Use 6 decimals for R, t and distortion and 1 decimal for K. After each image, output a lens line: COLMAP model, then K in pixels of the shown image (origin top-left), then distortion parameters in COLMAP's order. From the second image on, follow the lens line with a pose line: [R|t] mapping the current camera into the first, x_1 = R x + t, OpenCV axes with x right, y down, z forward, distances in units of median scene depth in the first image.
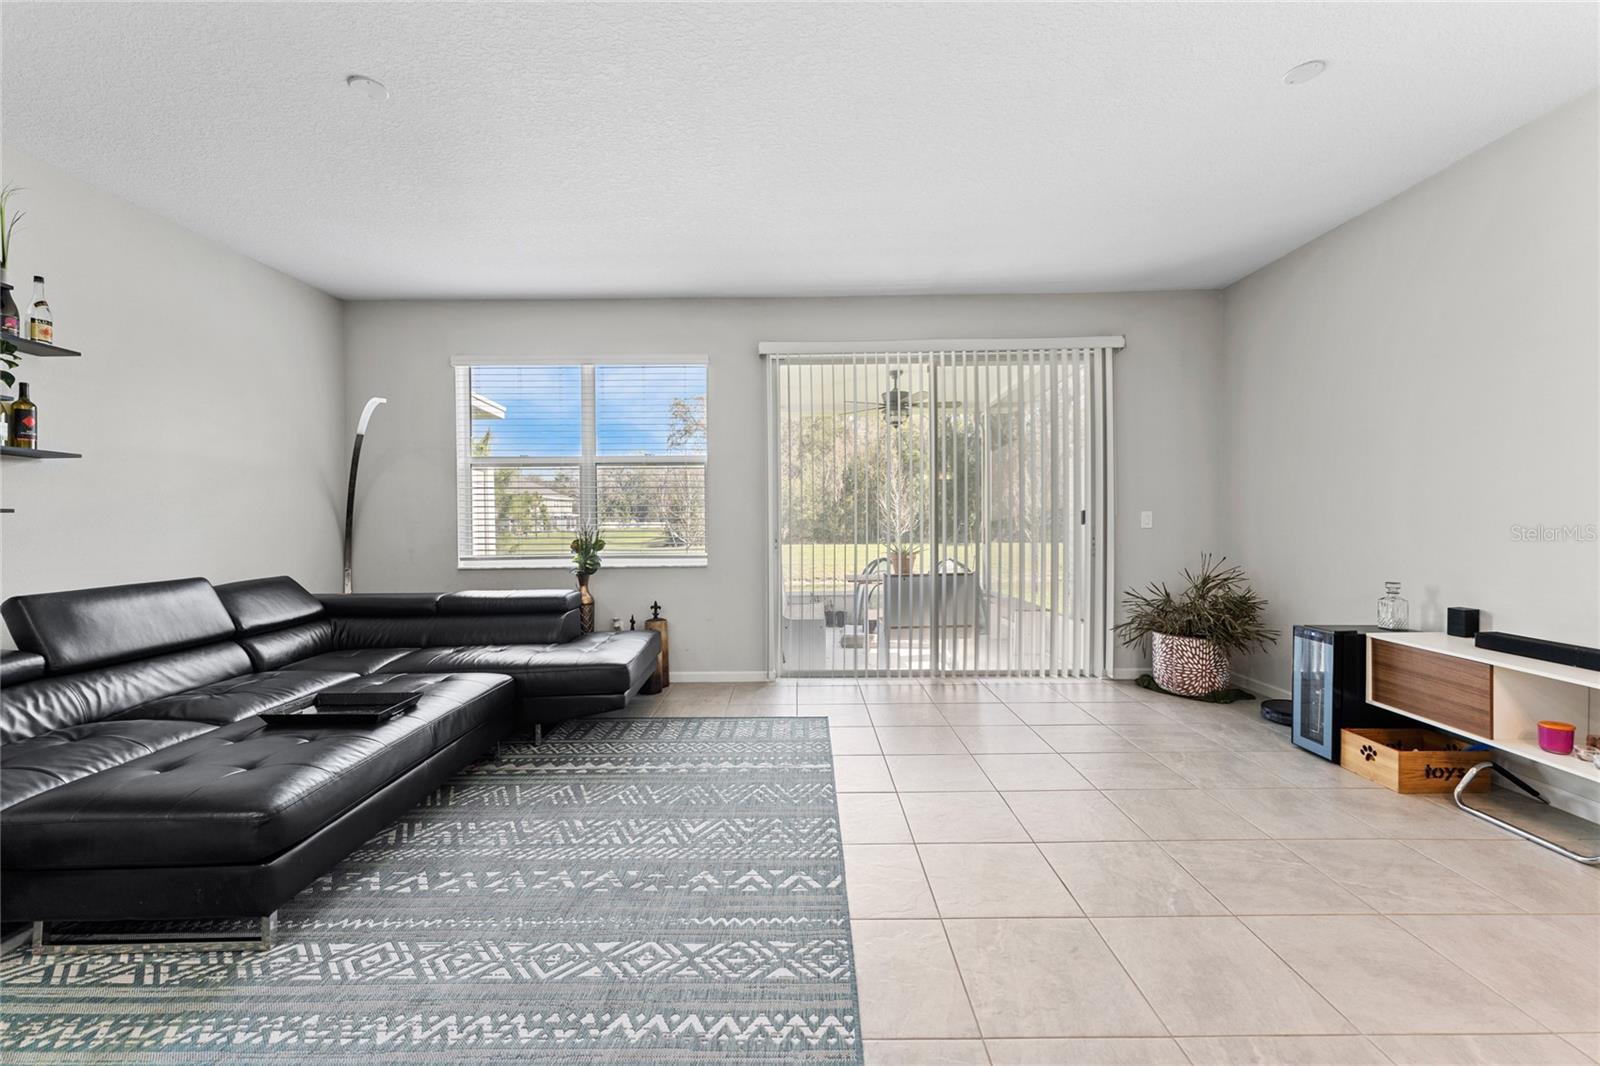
lens RADIAL K [[643.0, 0, 793.9], [0, 643.0, 522.7], [0, 0, 1]] dist [0.002090, -0.000135]
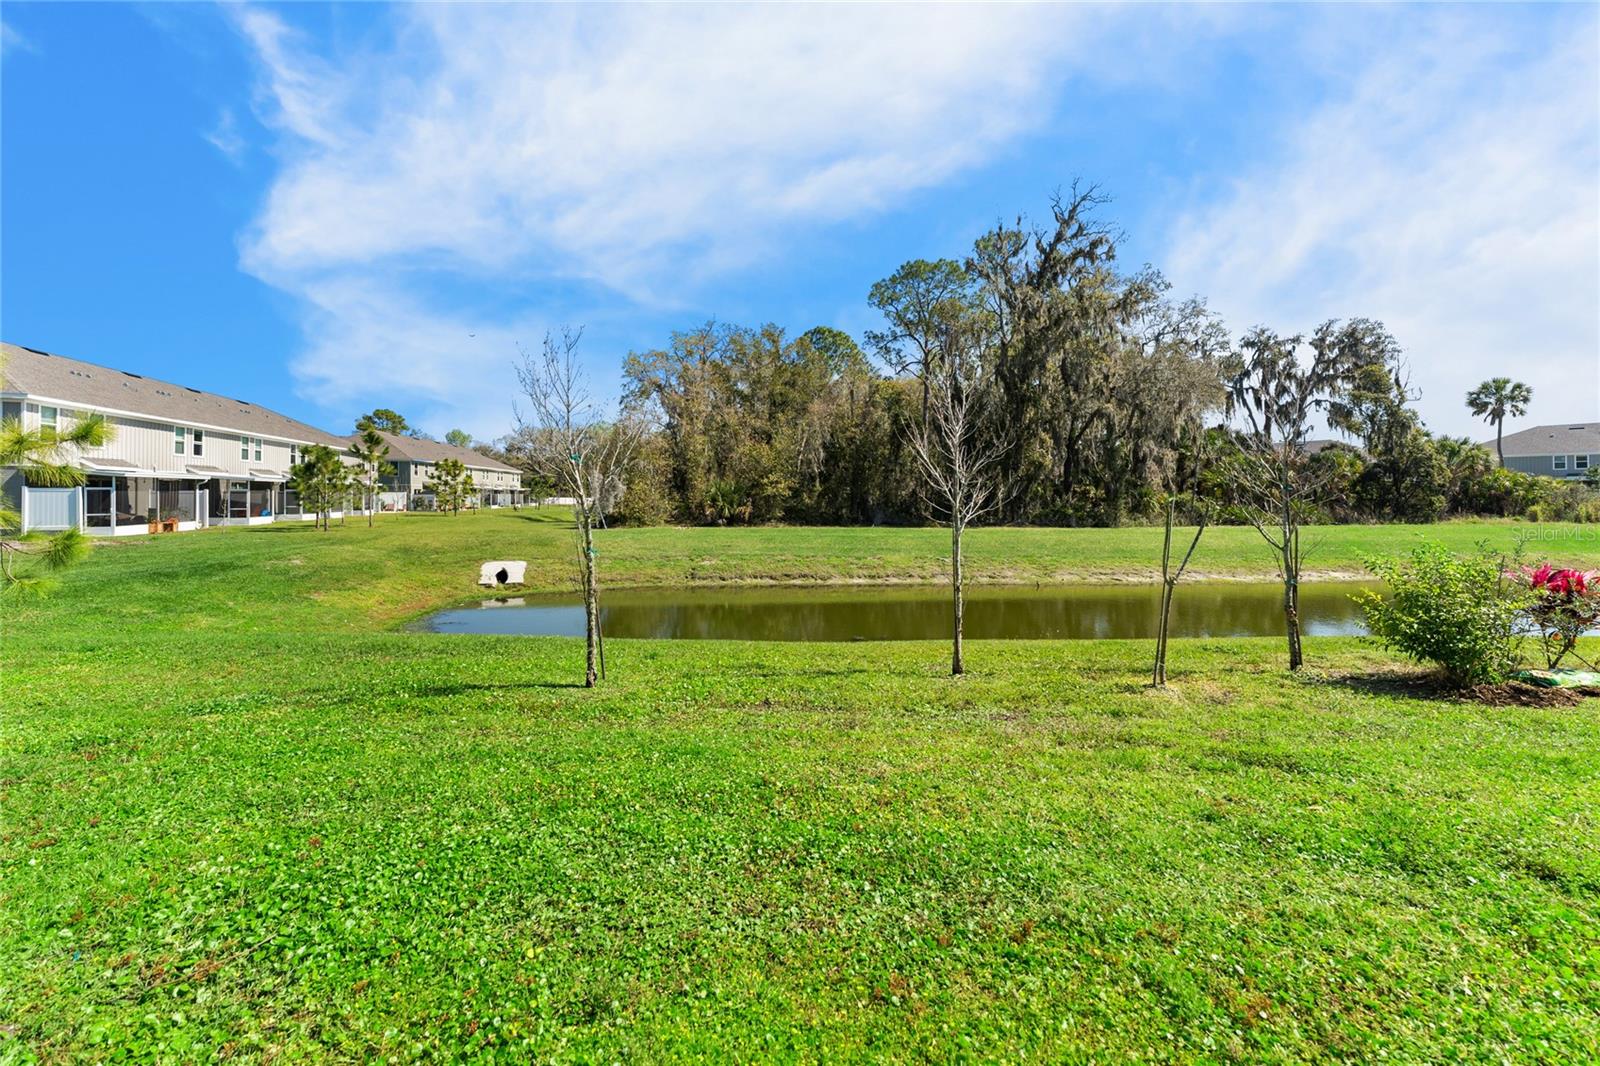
lens RADIAL K [[643.0, 0, 808.8], [0, 643.0, 509.0], [0, 0, 1]] dist [0.002090, -0.000135]
pose [[0.998018, 0.007813, 0.062442, 0.150121], [-0.008649, 0.999876, 0.013137, 0.017522], [-0.062331, -0.013651, 0.997962, 3.671574]]
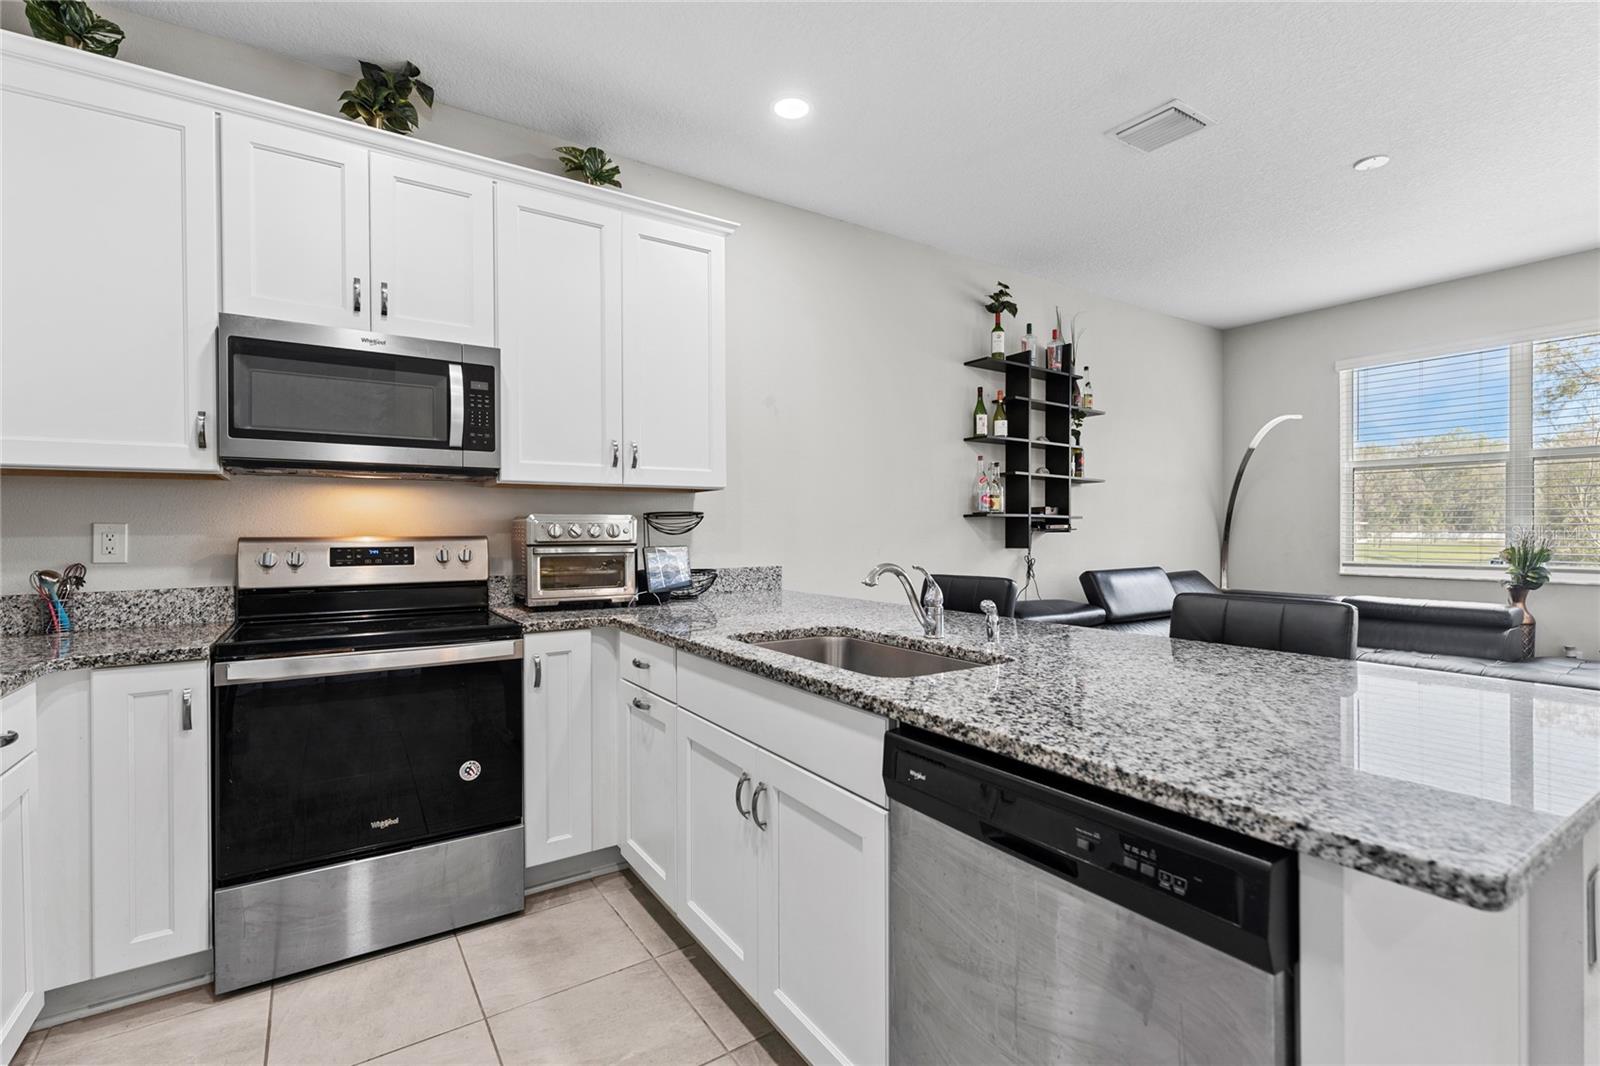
lens RADIAL K [[709.8, 0, 804.2], [0, 709.8, 532.7], [0, 0, 1]] dist [0.000181, -0.000495]
pose [[0.559926, 0.012336, -0.828451, -0.130503], [-0.009317, 0.999920, 0.008593, 0.010423], [0.828490, 0.002907, 0.559996, -0.524591]]
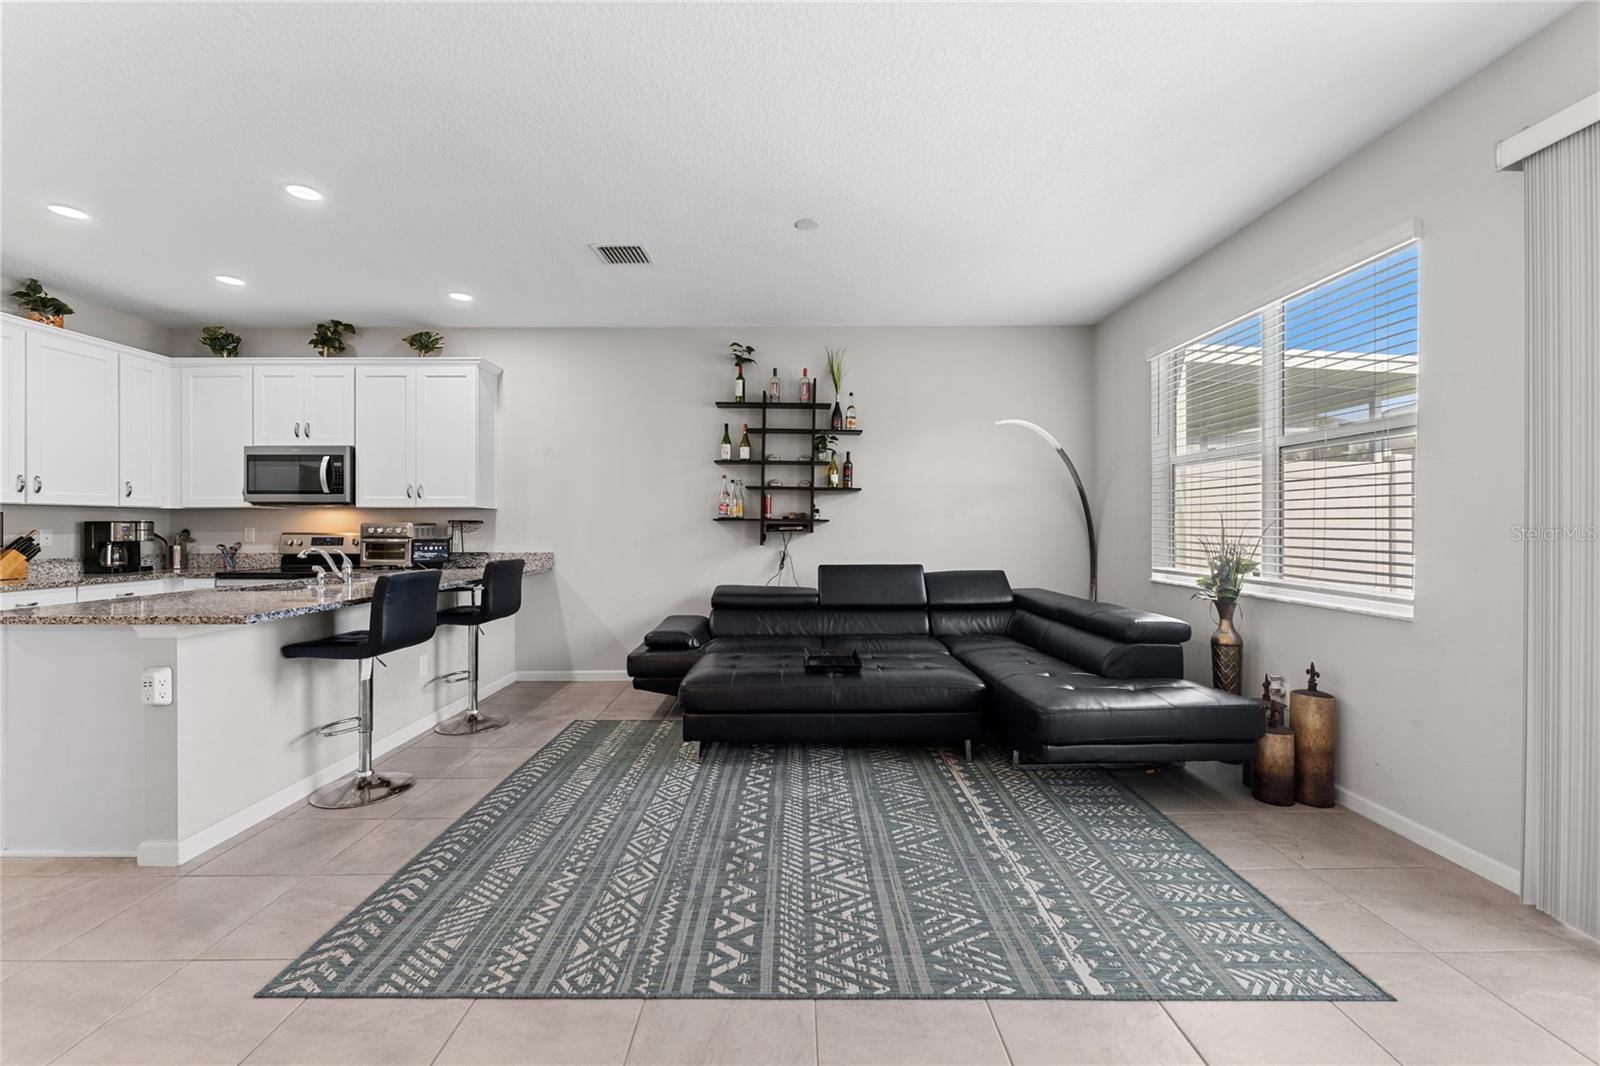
lens RADIAL K [[643.0, 0, 798.3], [0, 643.0, 526.4], [0, 0, 1]] dist [0.002090, -0.000135]
pose [[0.012425, 0.009956, -0.999873, 0.664035], [-0.007913, 0.999920, 0.009858, -0.018405], [0.999891, 0.007790, 0.012503, 0.836442]]
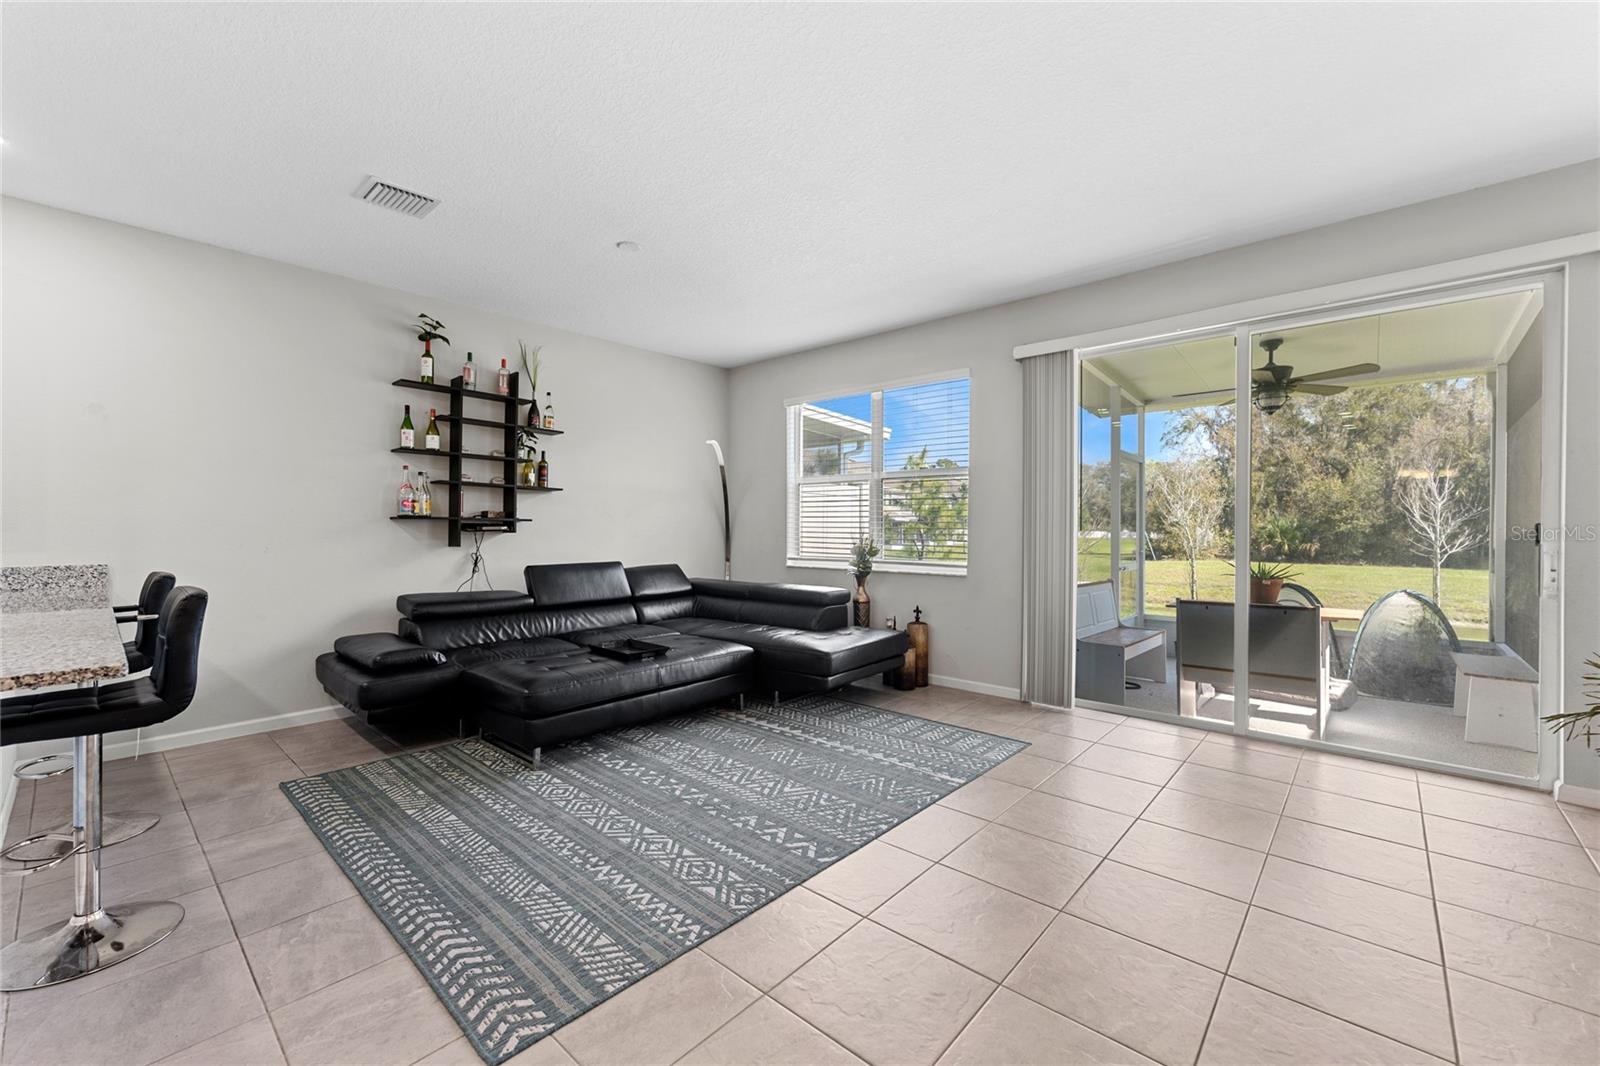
lens RADIAL K [[643.0, 0, 796.7], [0, 643.0, 533.6], [0, 0, 1]] dist [0.002090, -0.000135]
pose [[0.747795, 0.017776, -0.663692, 0.579575], [-0.015384, 0.999837, 0.009446, -0.008936], [0.663752, 0.003147, 0.747946, 0.103598]]
